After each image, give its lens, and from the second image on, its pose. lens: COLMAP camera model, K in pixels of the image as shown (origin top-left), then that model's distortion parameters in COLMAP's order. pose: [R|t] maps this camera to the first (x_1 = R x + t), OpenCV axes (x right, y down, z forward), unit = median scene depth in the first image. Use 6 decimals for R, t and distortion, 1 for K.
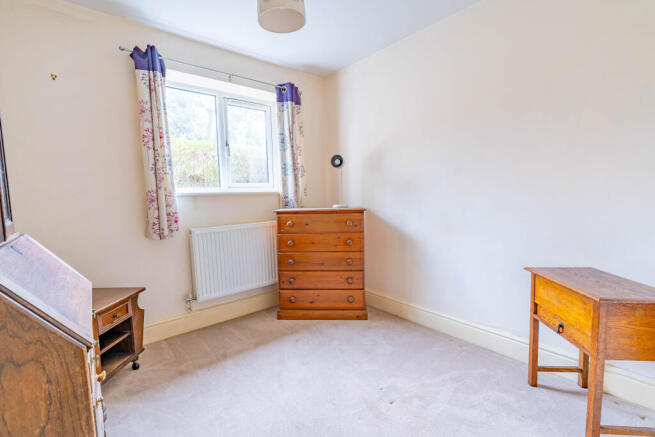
lens RADIAL K [[291.5, 0, 327.5], [0, 291.5, 218.5], [0, 0, 1]] dist [-0.012769, 0.000372]
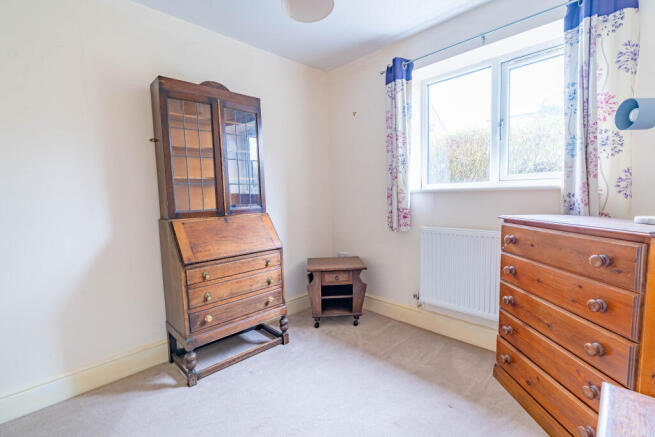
lens RADIAL K [[291.5, 0, 327.5], [0, 291.5, 218.5], [0, 0, 1]] dist [-0.012769, 0.000372]
pose [[0.078149, 0.101160, -0.991796, 0.511293], [-0.061524, 0.993432, 0.096479, -0.069917], [0.995041, 0.053480, 0.083860, 0.635669]]
